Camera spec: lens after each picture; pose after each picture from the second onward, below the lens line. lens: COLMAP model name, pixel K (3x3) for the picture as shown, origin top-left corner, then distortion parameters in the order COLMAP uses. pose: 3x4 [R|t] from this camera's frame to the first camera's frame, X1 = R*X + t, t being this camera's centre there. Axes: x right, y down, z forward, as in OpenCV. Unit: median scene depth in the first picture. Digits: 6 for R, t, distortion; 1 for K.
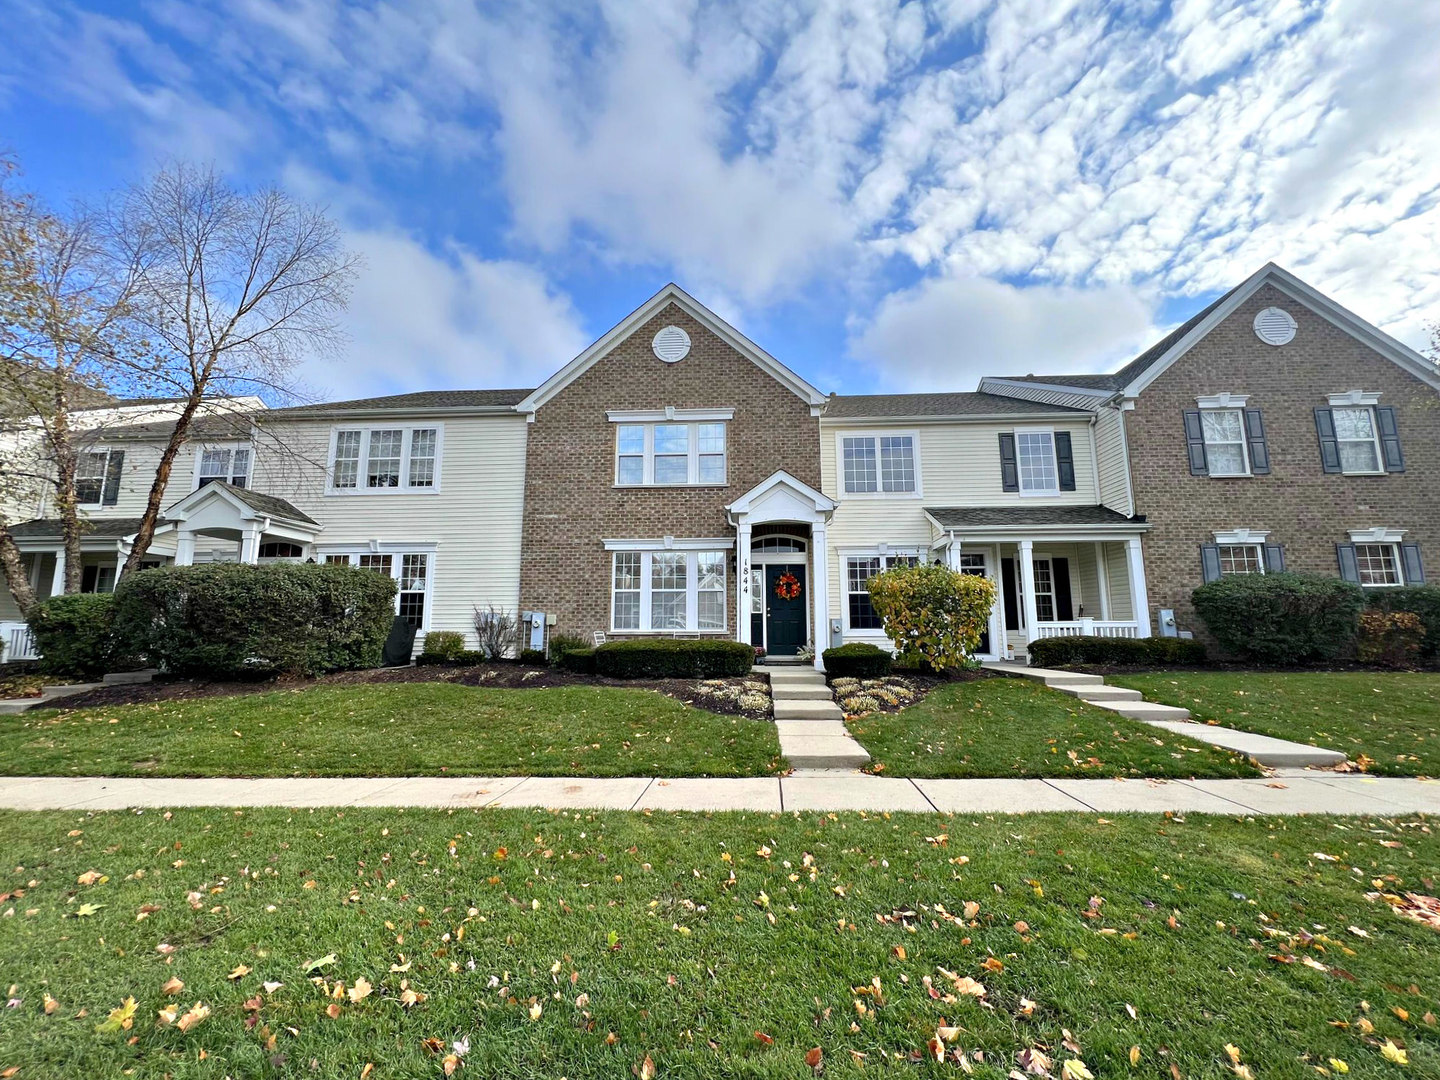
lens RADIAL K [[574.7, 0, 733.0], [0, 574.7, 544.3], [0, 0, 1]] dist [-0.001082, -0.000796]
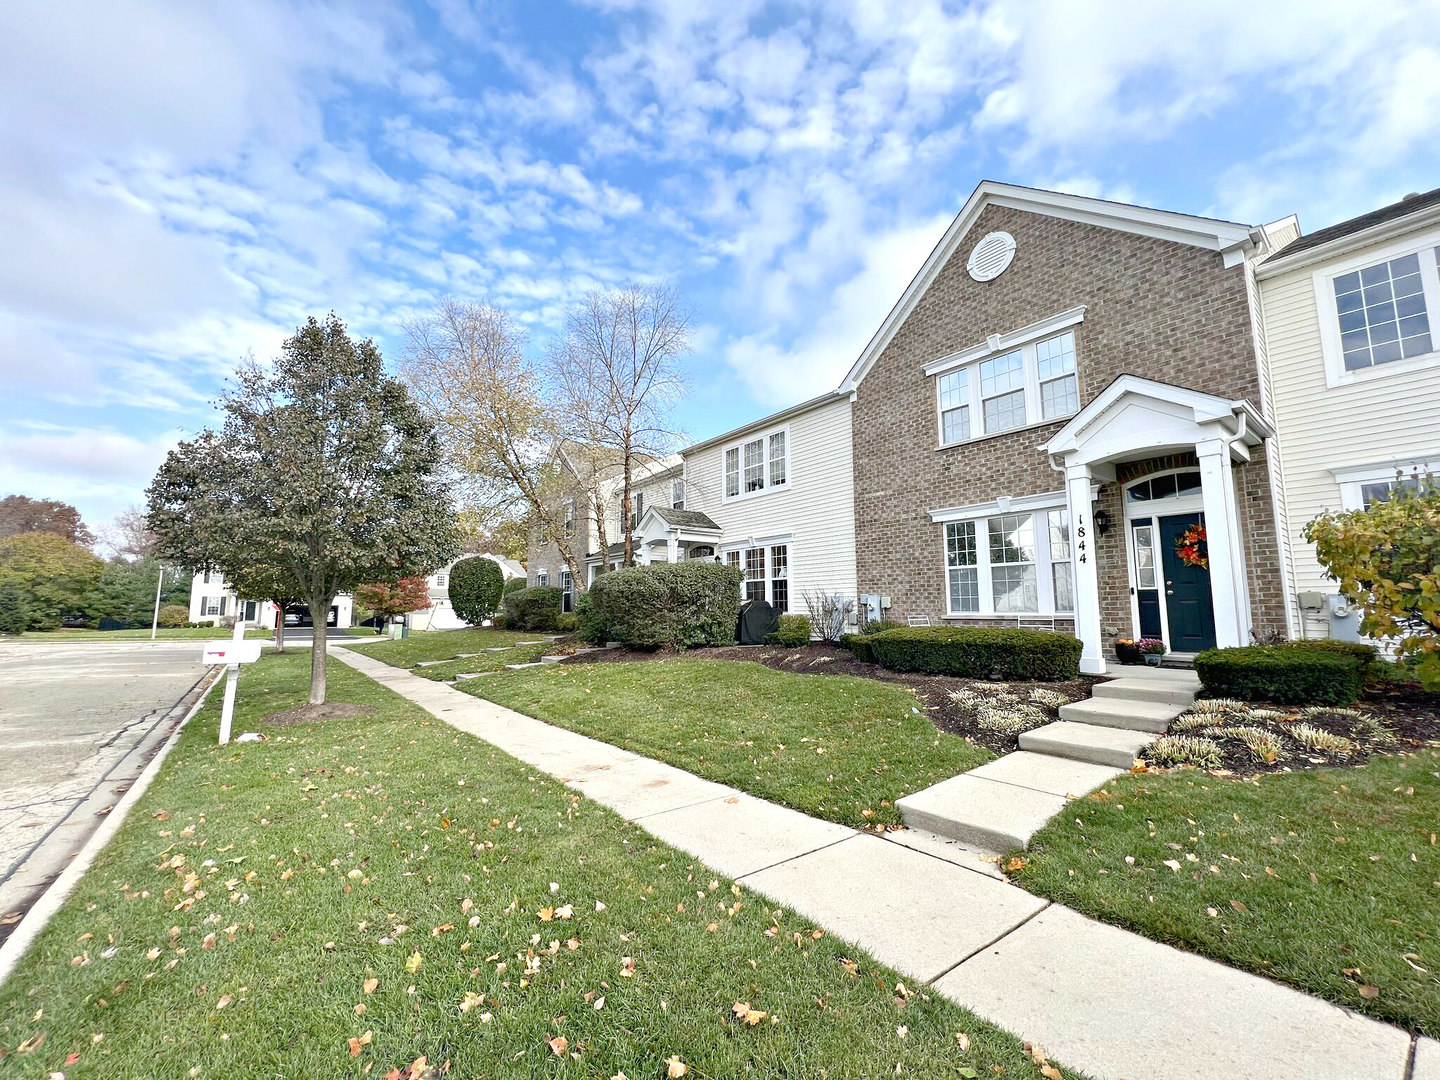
lens RADIAL K [[574.7, 0, 722.7], [0, 574.7, 540.2], [0, 0, 1]] dist [-0.001082, -0.000796]
pose [[0.660619, -0.091829, -0.745083, 0.214816], [0.116235, 0.993034, -0.019330, 0.015957], [0.741668, -0.073835, 0.666691, 0.170606]]
